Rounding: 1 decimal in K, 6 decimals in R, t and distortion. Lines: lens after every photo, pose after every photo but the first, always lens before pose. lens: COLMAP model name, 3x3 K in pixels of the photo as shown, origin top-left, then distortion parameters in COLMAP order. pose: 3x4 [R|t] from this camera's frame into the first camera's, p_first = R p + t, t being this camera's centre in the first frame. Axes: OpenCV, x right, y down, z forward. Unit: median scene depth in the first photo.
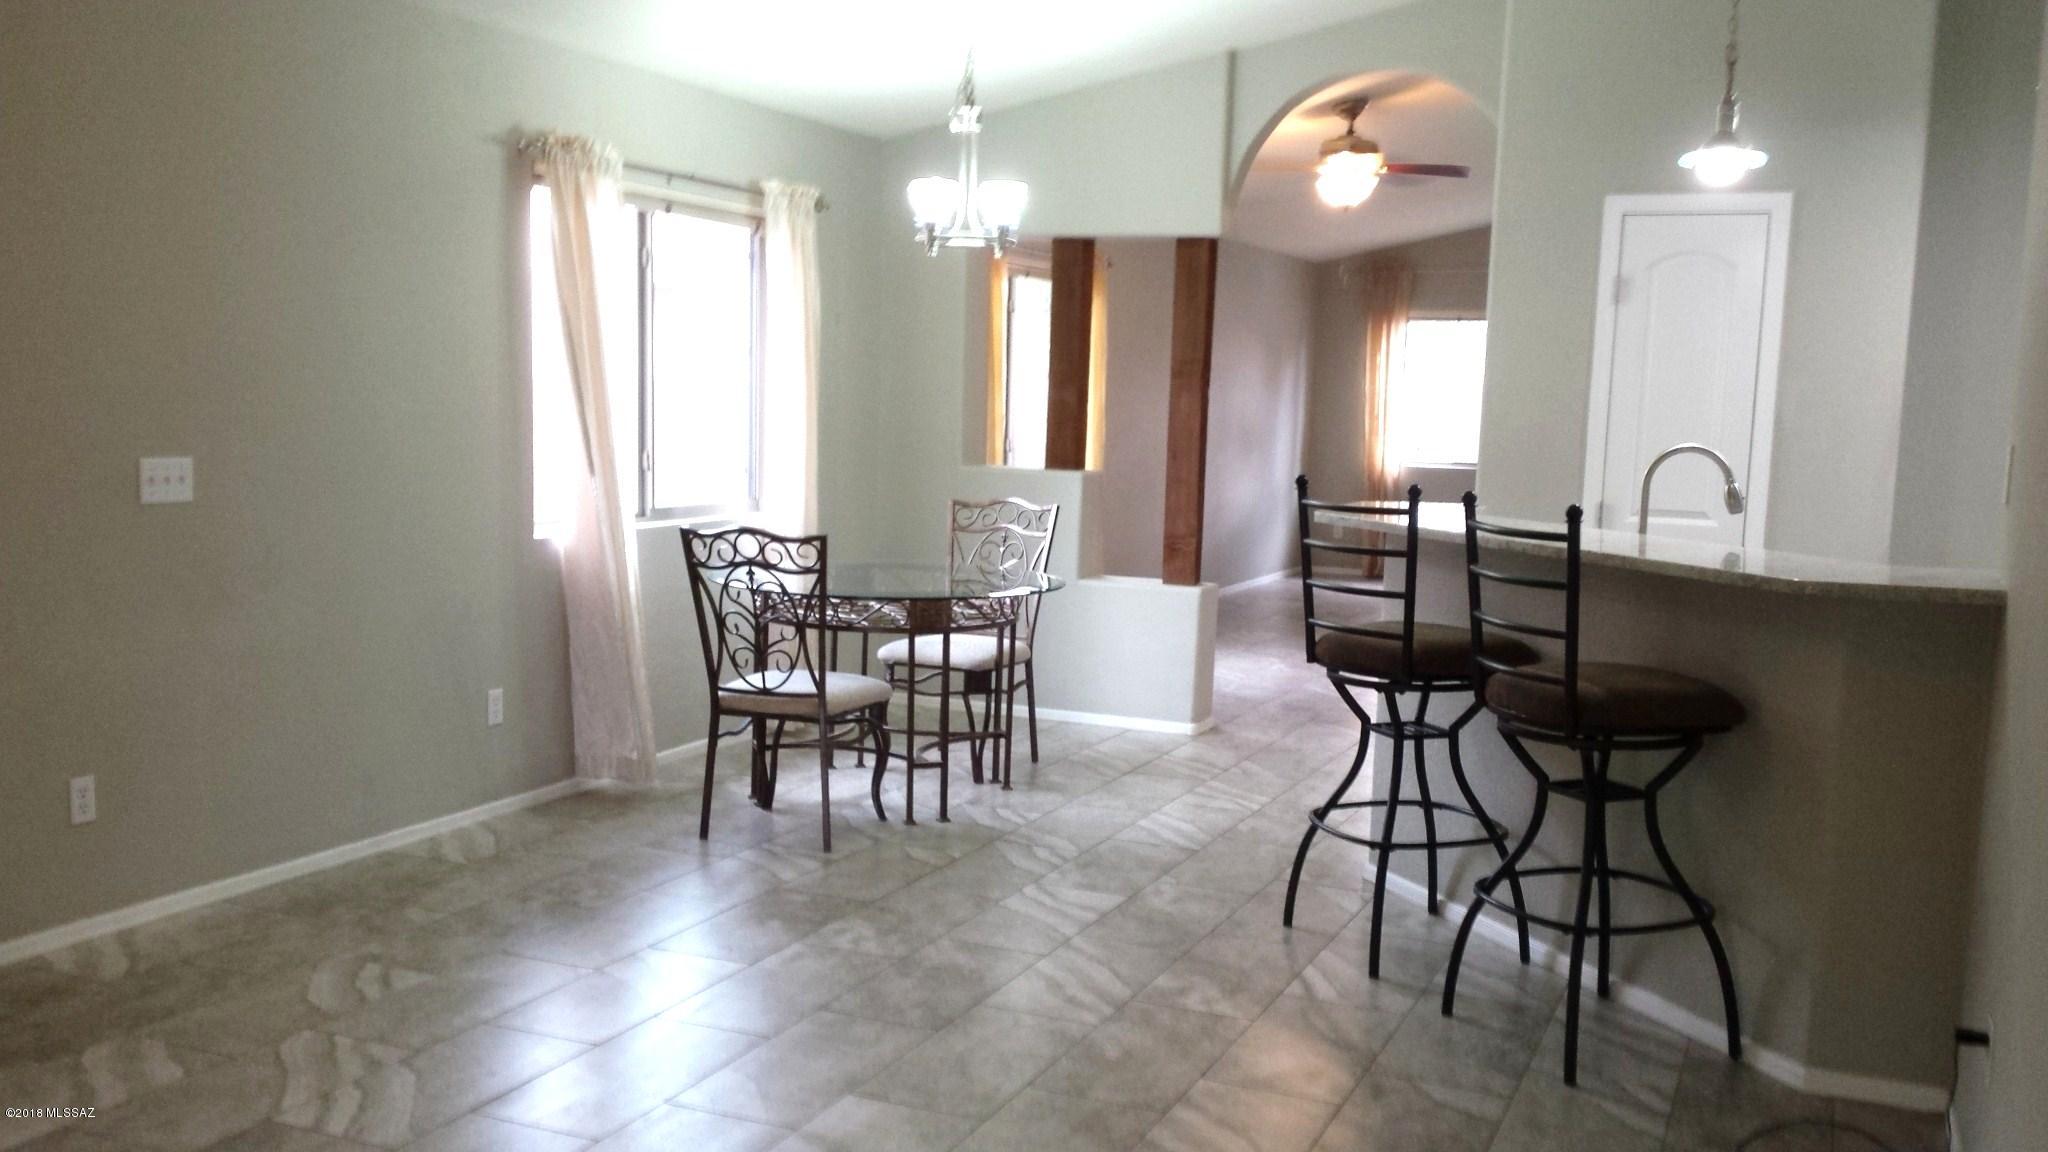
lens RADIAL K [[1843.7, 0, 1063.5], [0, 1843.7, 605.4], [0, 0, 1]] dist [0.151382, -0.300820]
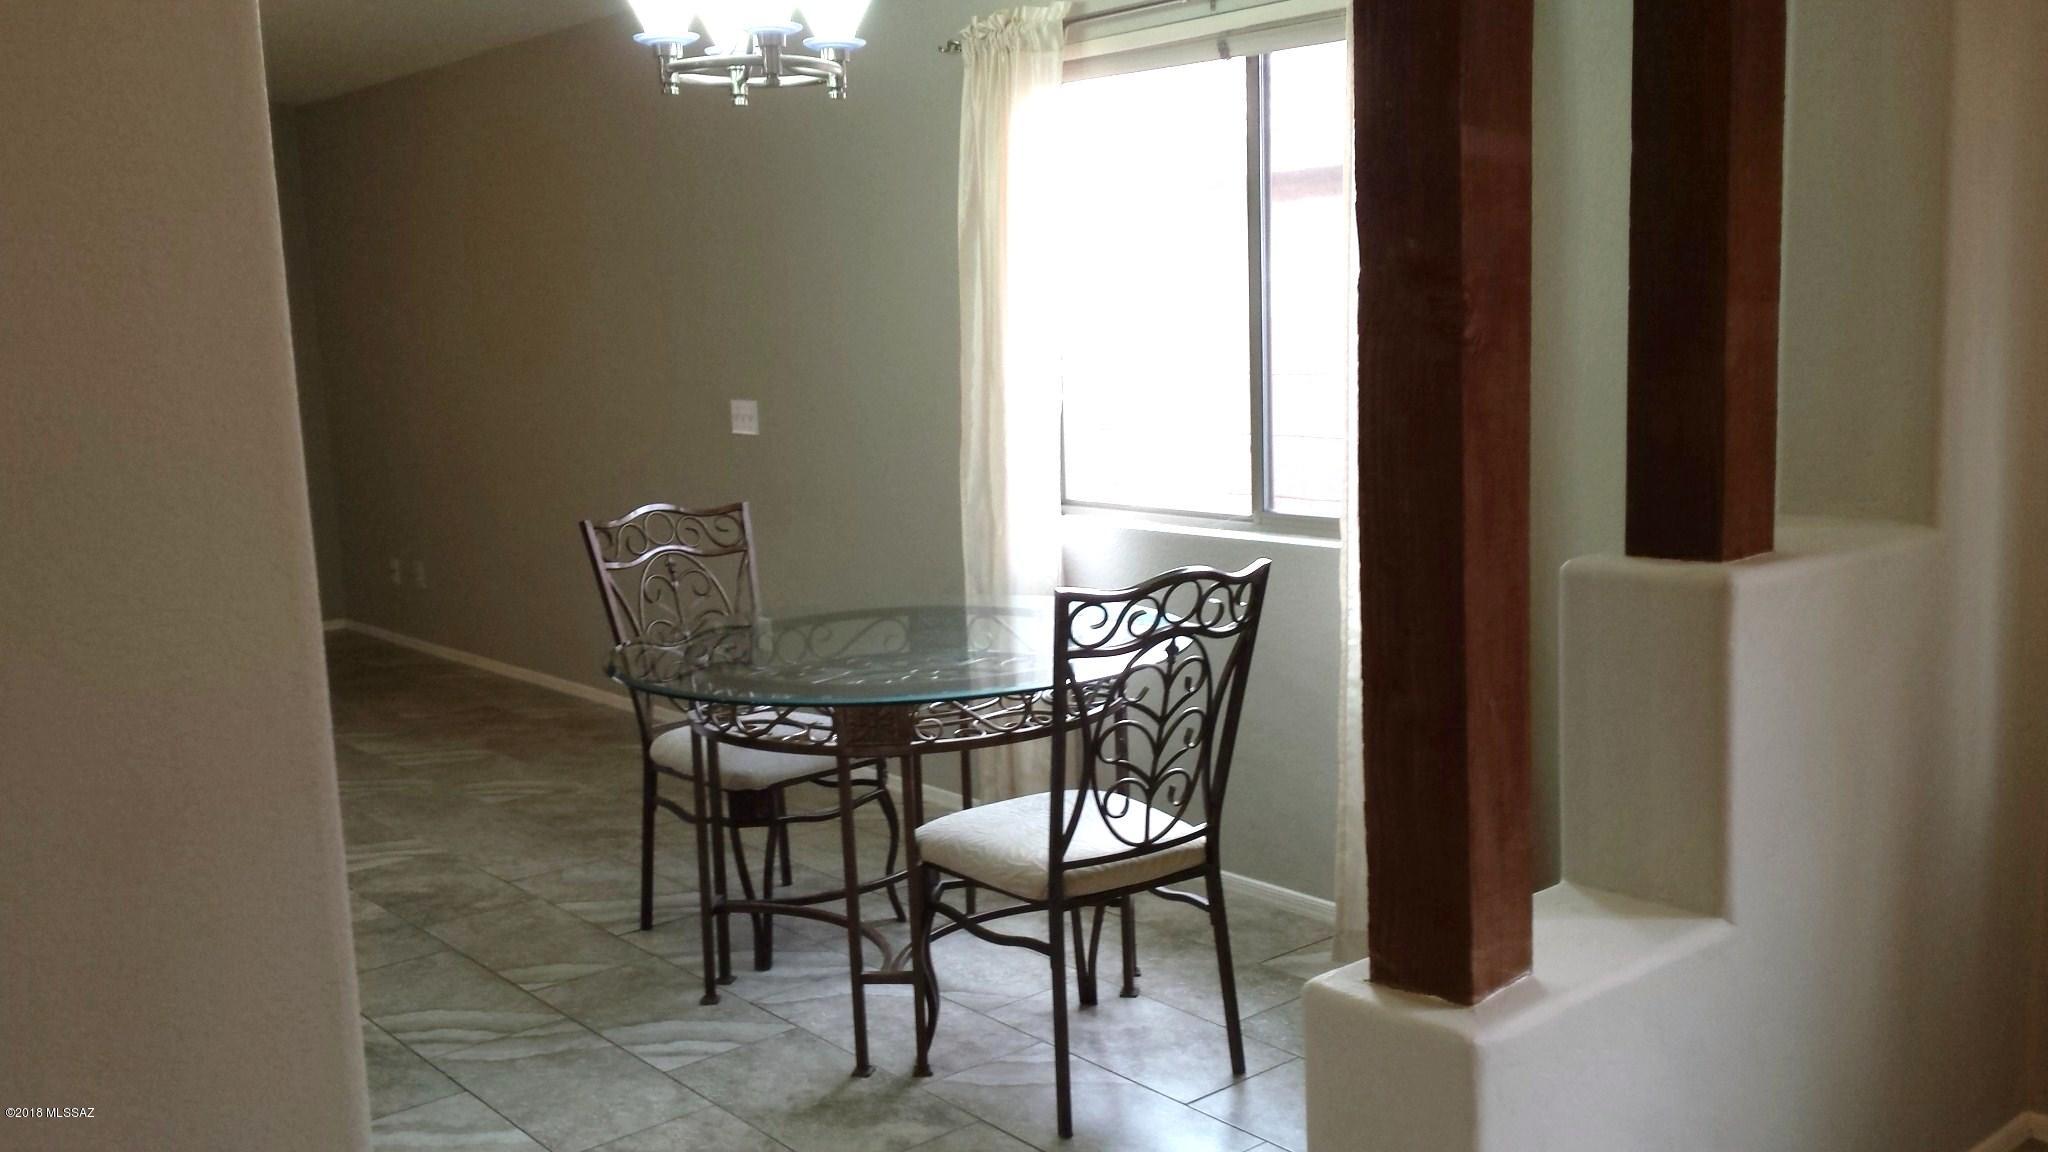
lens RADIAL K [[1871.9, 0, 1048.0], [0, 1871.9, 591.7], [0, 0, 1]] dist [0.163891, -0.417830]
pose [[-0.464155, 0.116399, -0.878073, 0.402741], [-0.085593, 0.980794, 0.175261, -0.136490], [0.881609, 0.156505, -0.445277, 1.248570]]
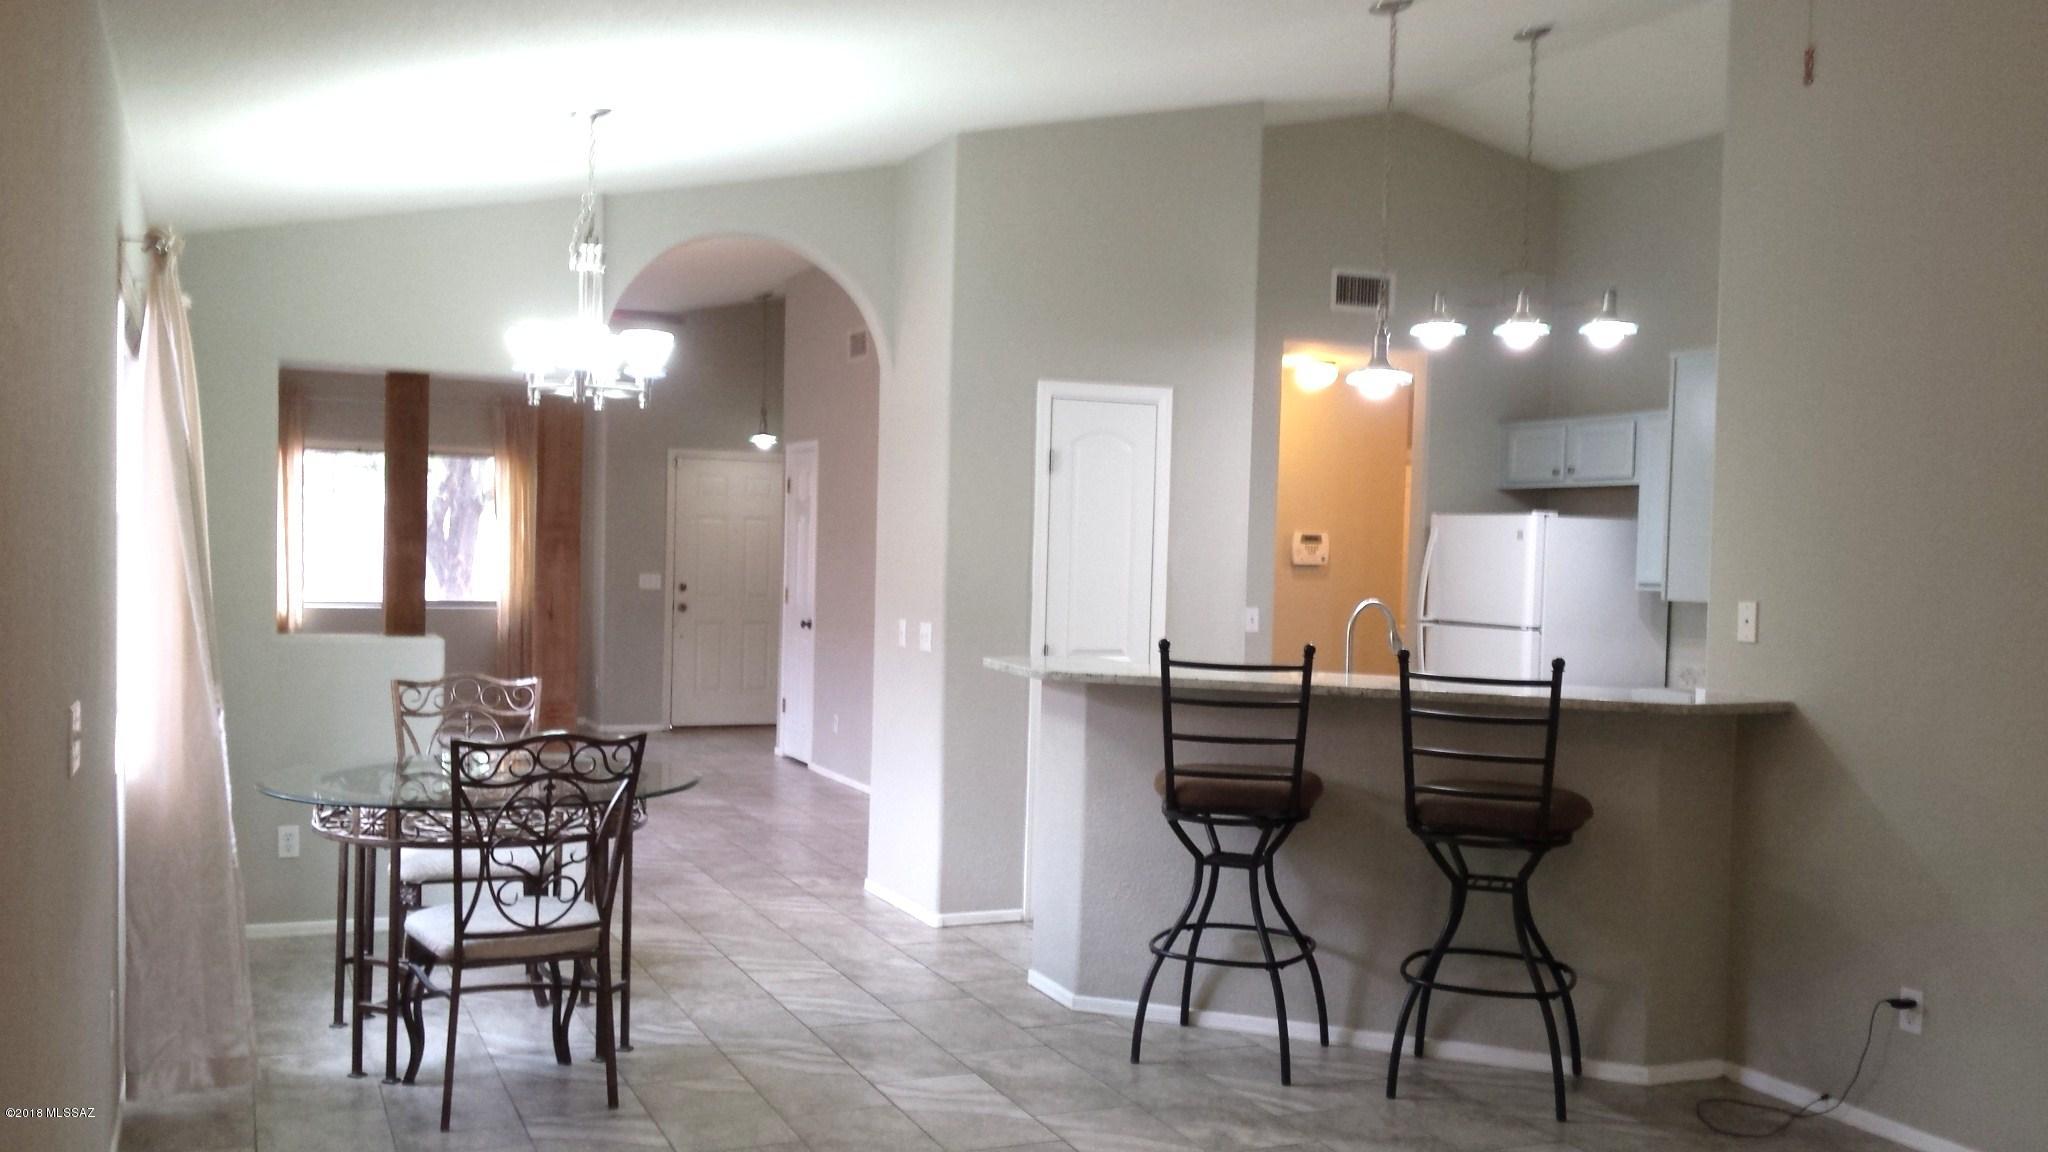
lens RADIAL K [[1843.7, 0, 1063.5], [0, 1843.7, 605.4], [0, 0, 1]] dist [0.151382, -0.300820]
pose [[0.688479, -0.035832, 0.724370, -0.501757], [0.080213, 0.996413, -0.026951, -0.047193], [-0.720807, 0.076659, 0.688884, 0.207555]]
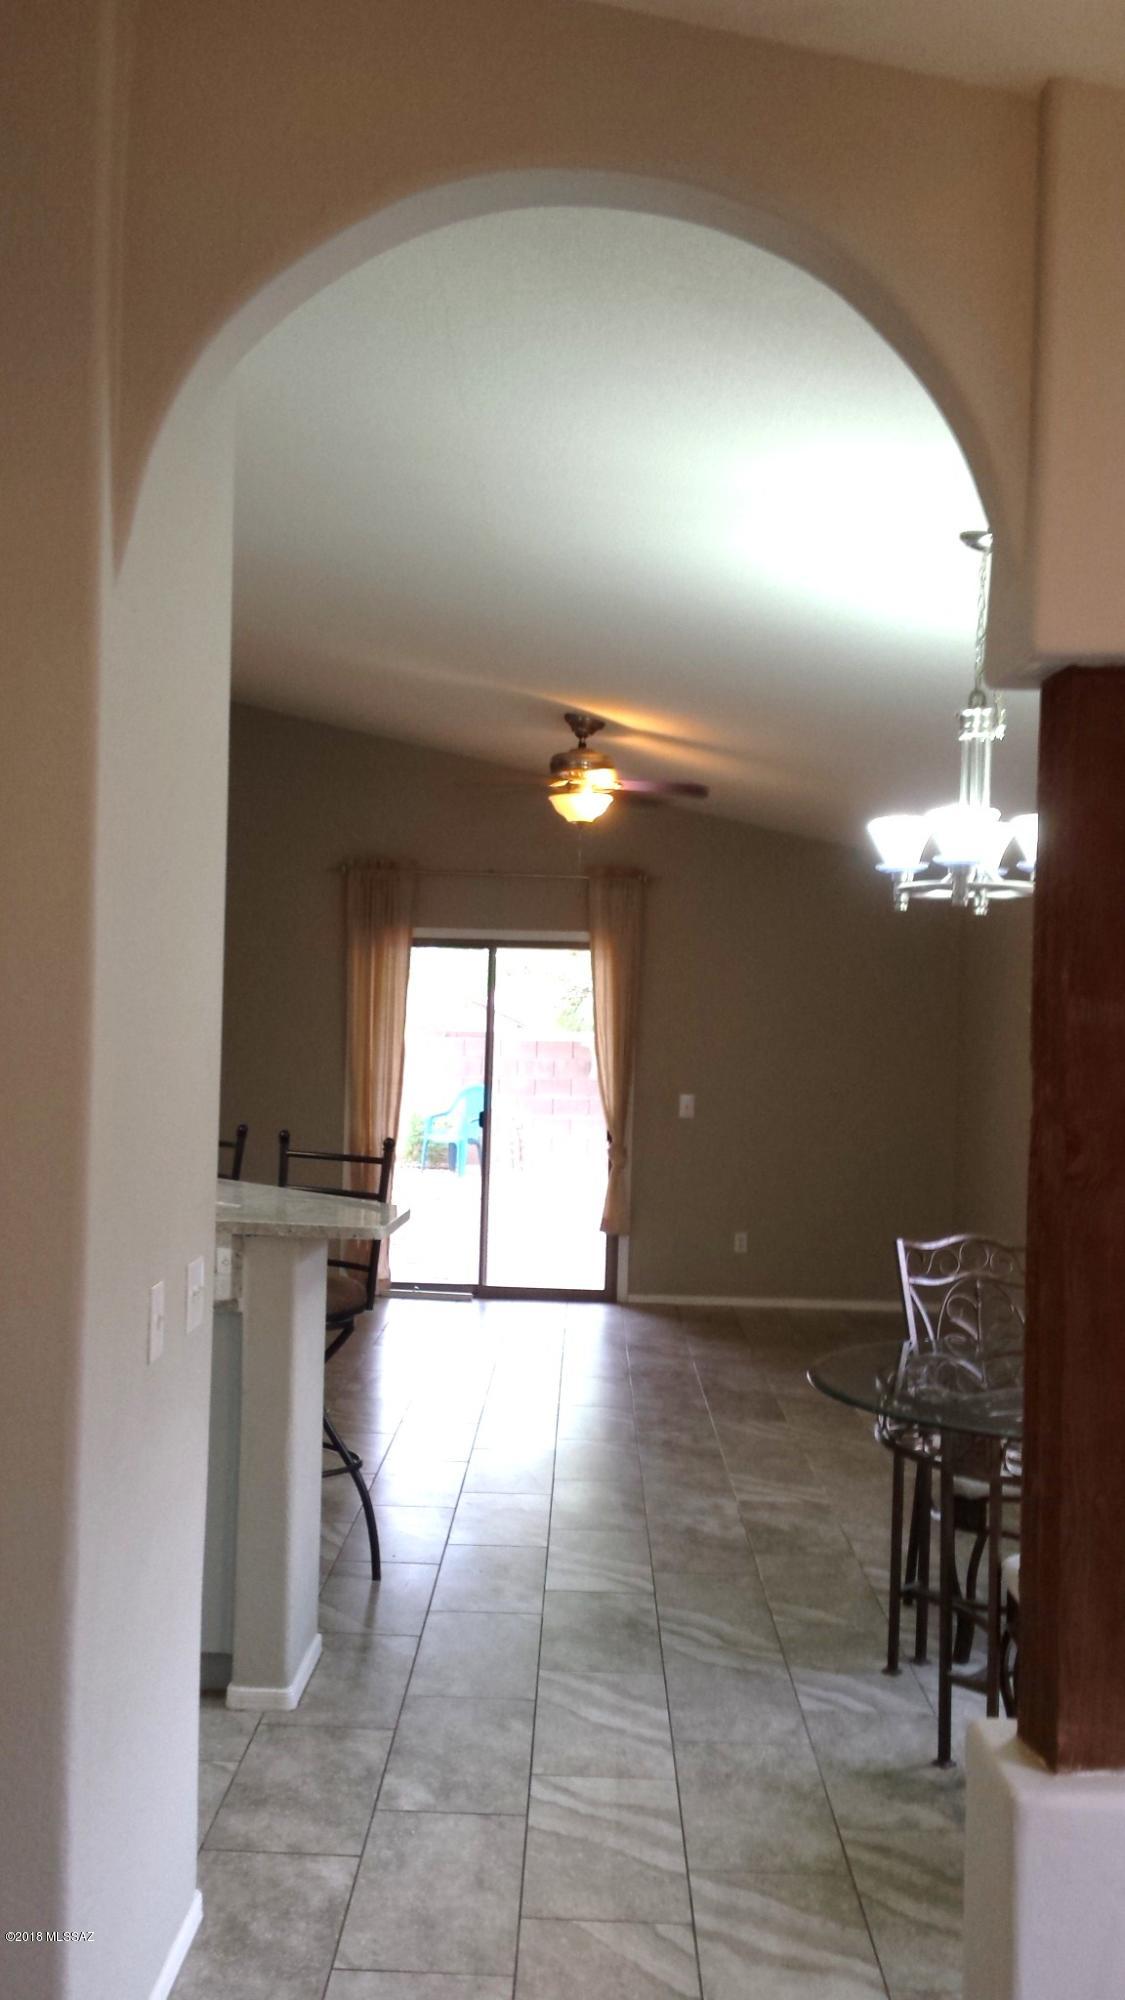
lens RADIAL K [[1800.5, 0, 519.8], [0, 1800.5, 1028.0], [0, 0, 1]] dist [0.151382, -0.300820]
pose [[-0.936367, -0.054235, -0.346809, 0.312493], [-0.094818, 0.990344, 0.101132, -0.182225], [0.337975, 0.127580, -0.932468, 1.454286]]
